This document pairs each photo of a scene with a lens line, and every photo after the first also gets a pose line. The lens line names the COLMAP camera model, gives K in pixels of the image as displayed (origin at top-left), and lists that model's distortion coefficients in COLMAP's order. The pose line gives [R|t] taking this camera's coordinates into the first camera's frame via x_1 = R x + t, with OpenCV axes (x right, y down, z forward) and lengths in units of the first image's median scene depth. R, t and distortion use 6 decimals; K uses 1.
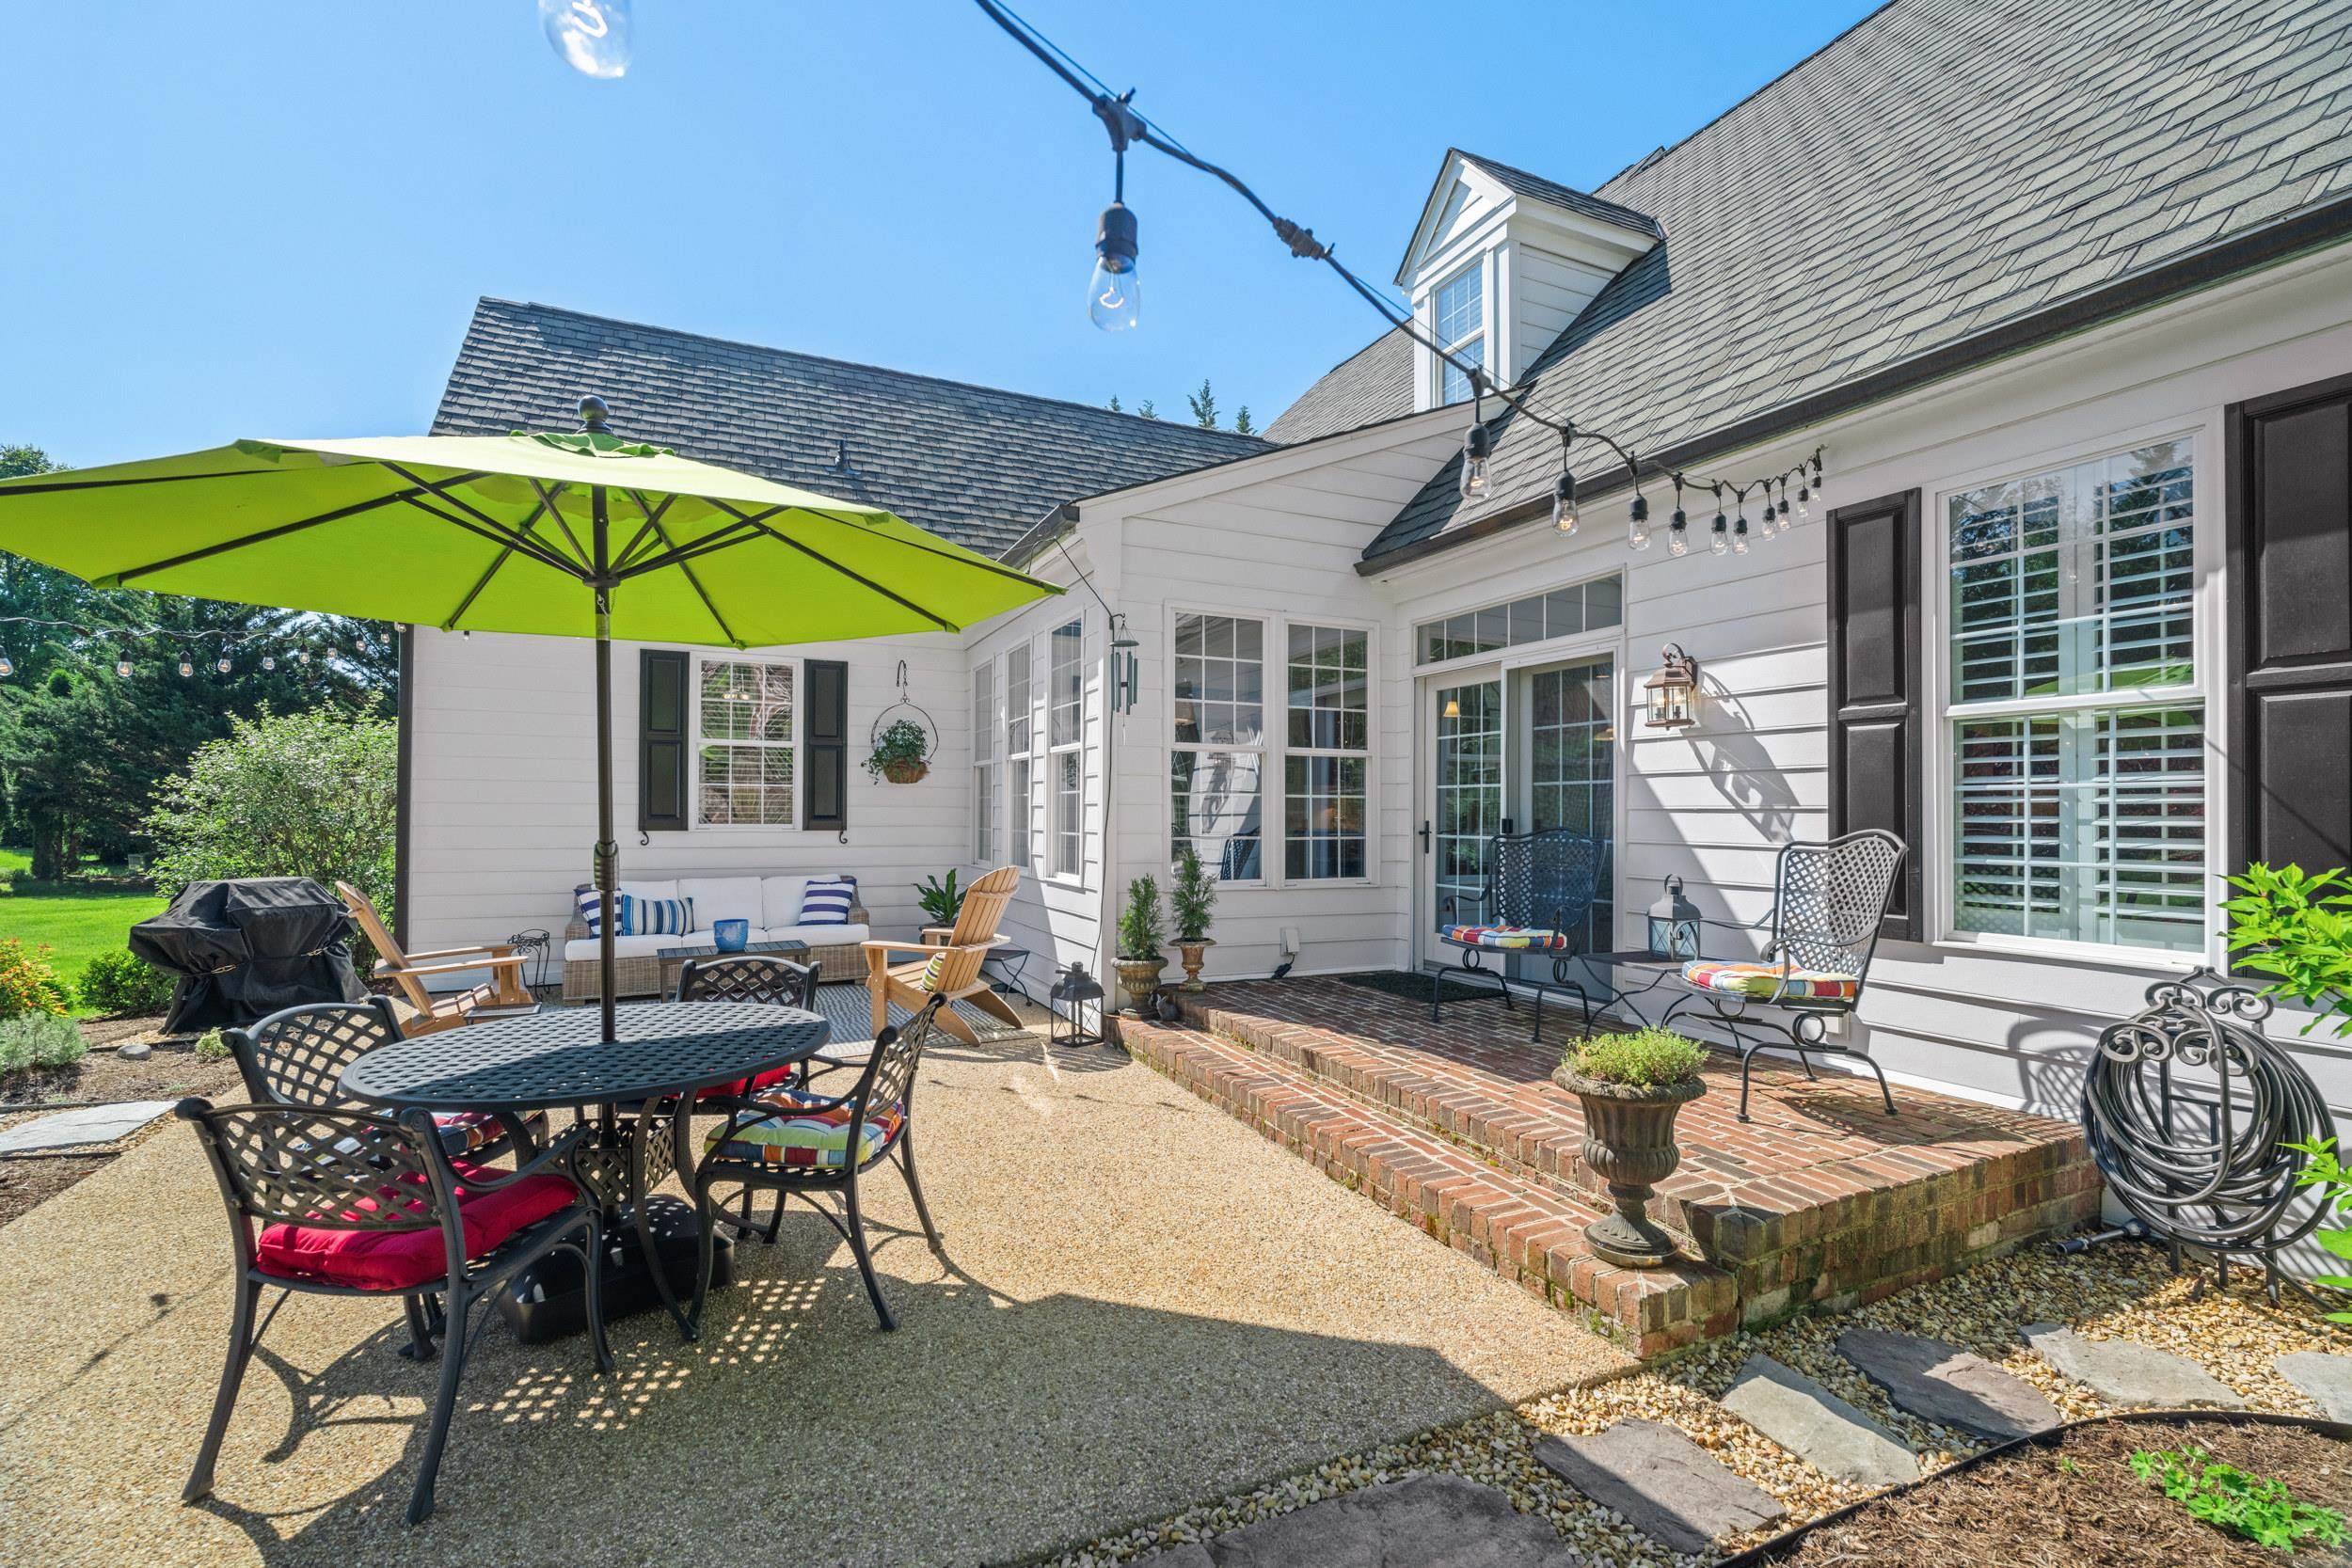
lens RADIAL K [[1036.7, 0, 1176.8], [0, 1036.7, 799.6], [0, 0, 1]] dist [-0.001726, -0.000217]
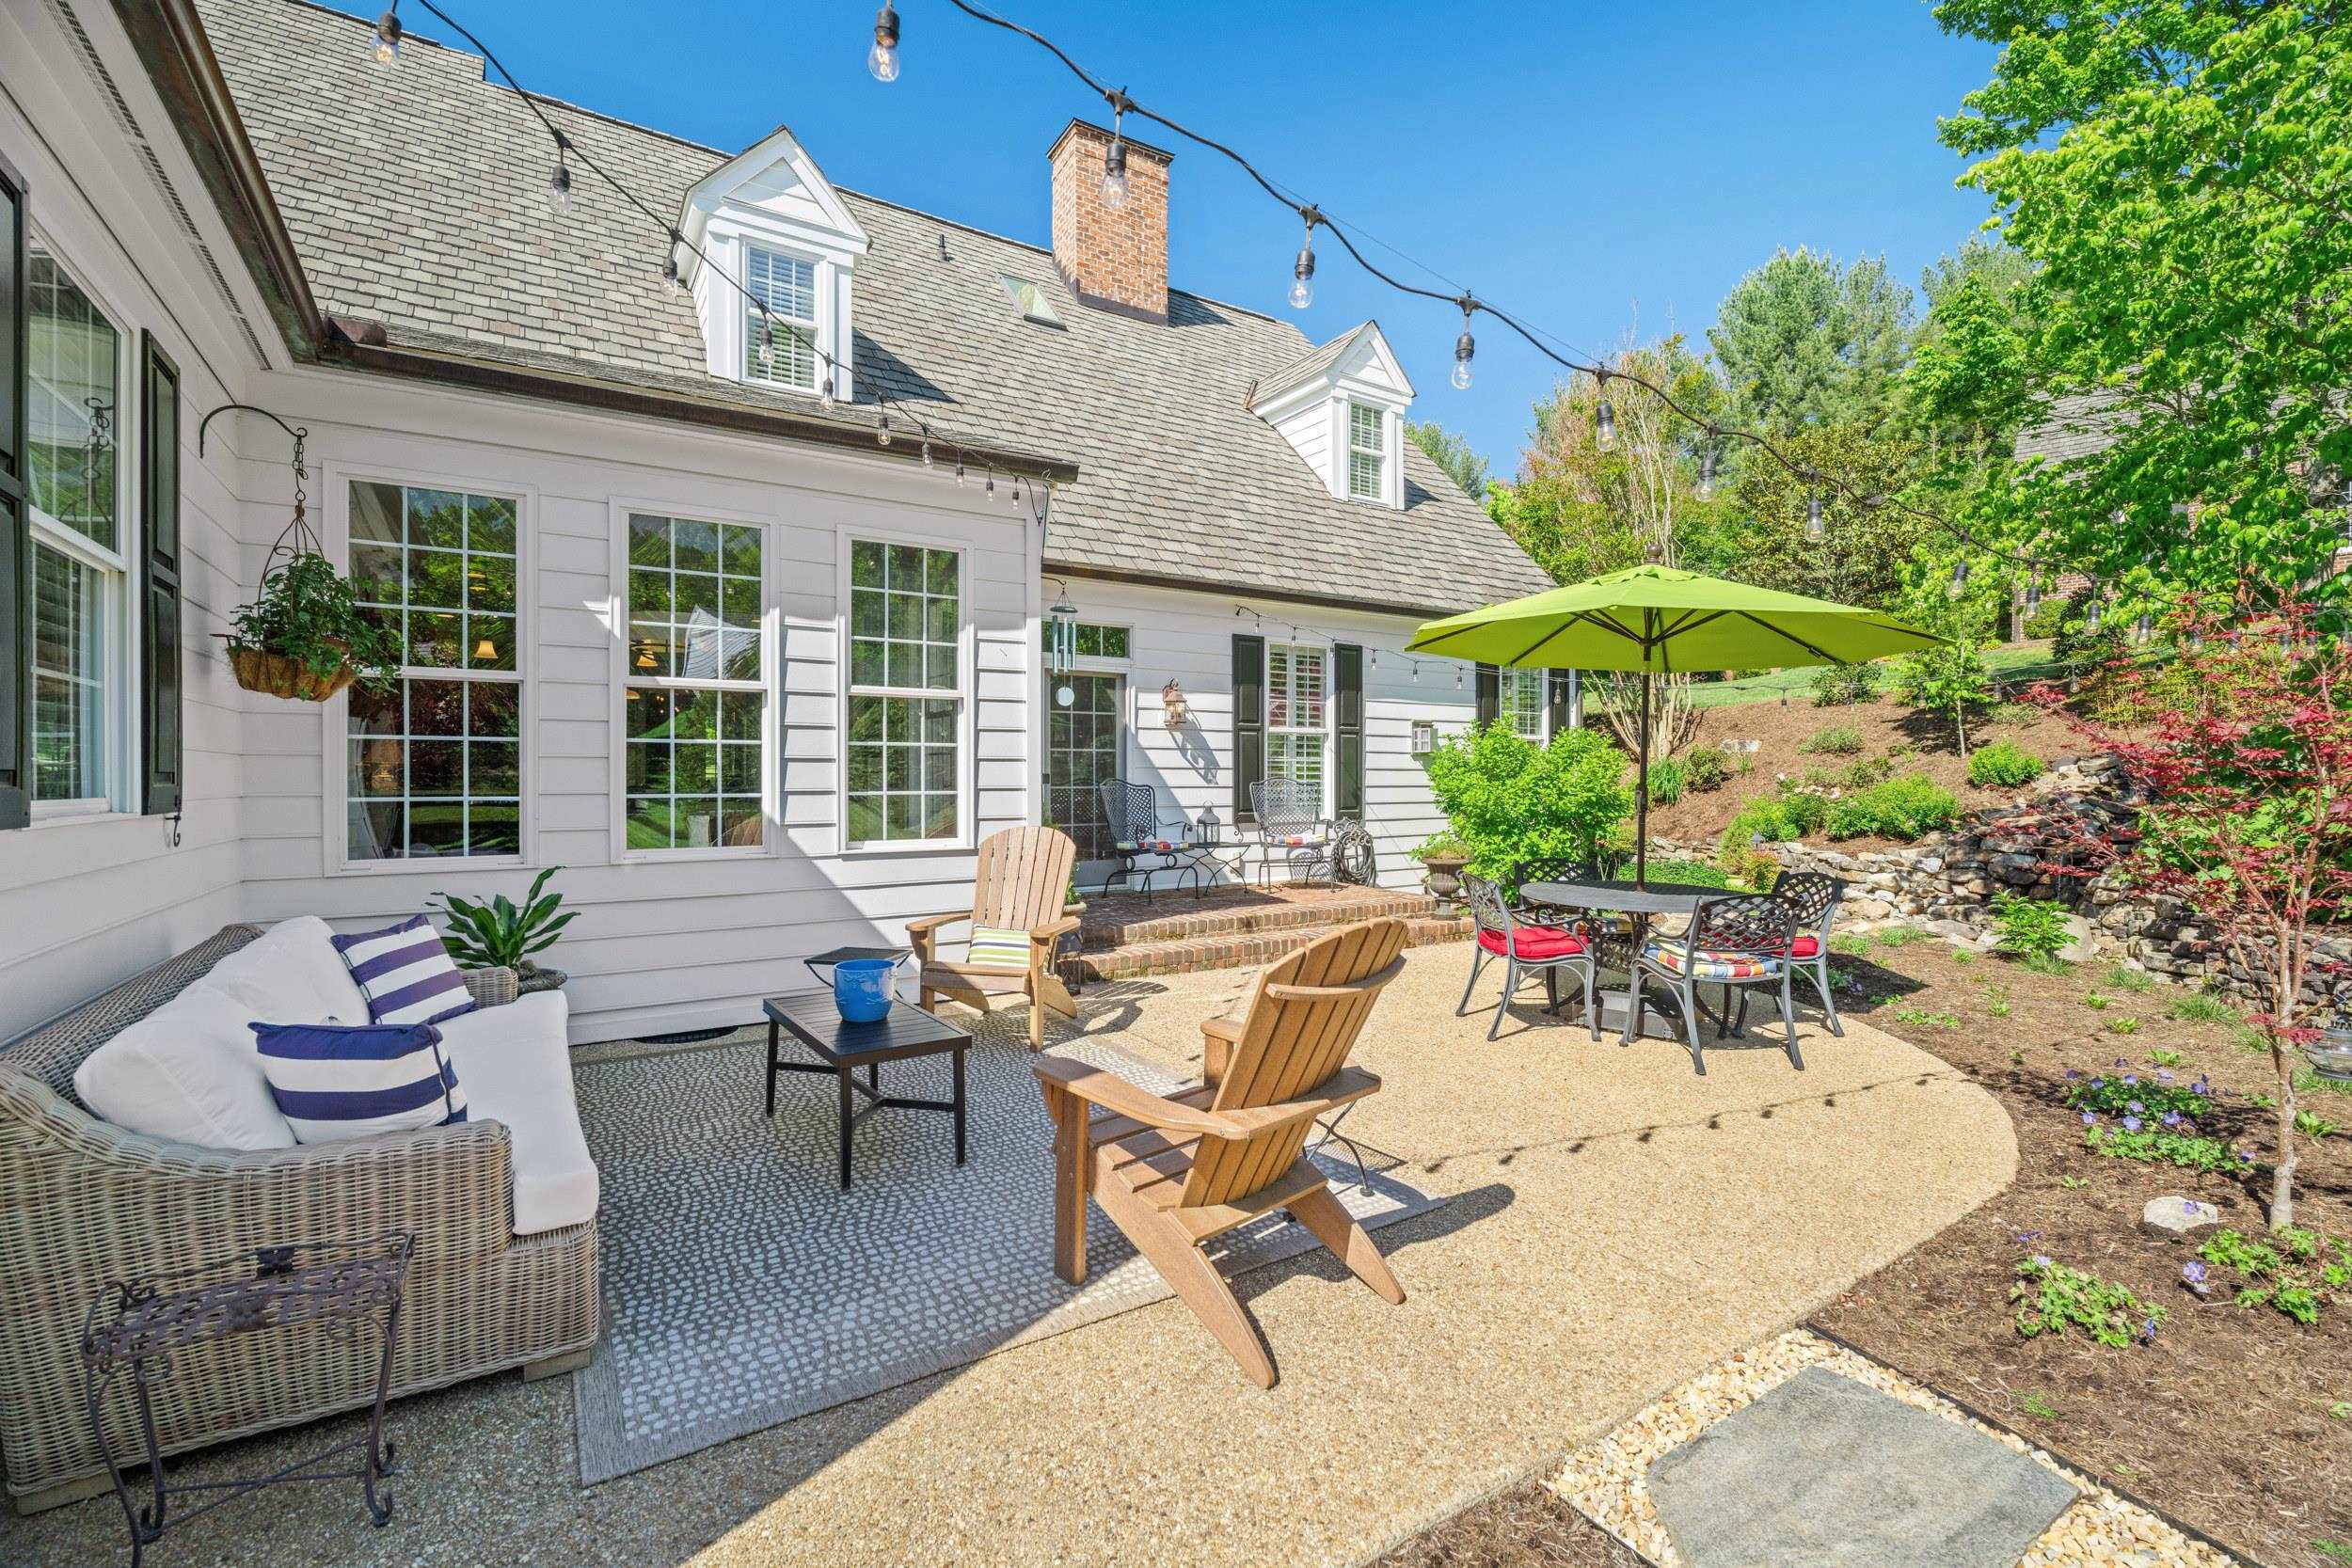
lens RADIAL K [[1036.7, 0, 1173.9], [0, 1036.7, 769.3], [0, 0, 1]] dist [-0.001726, -0.000217]
pose [[-0.139117, 0.002478, 0.990273, -1.476856], [-0.013831, 0.999894, -0.004445, 0.021759], [-0.990179, -0.014315, -0.139068, 1.363957]]
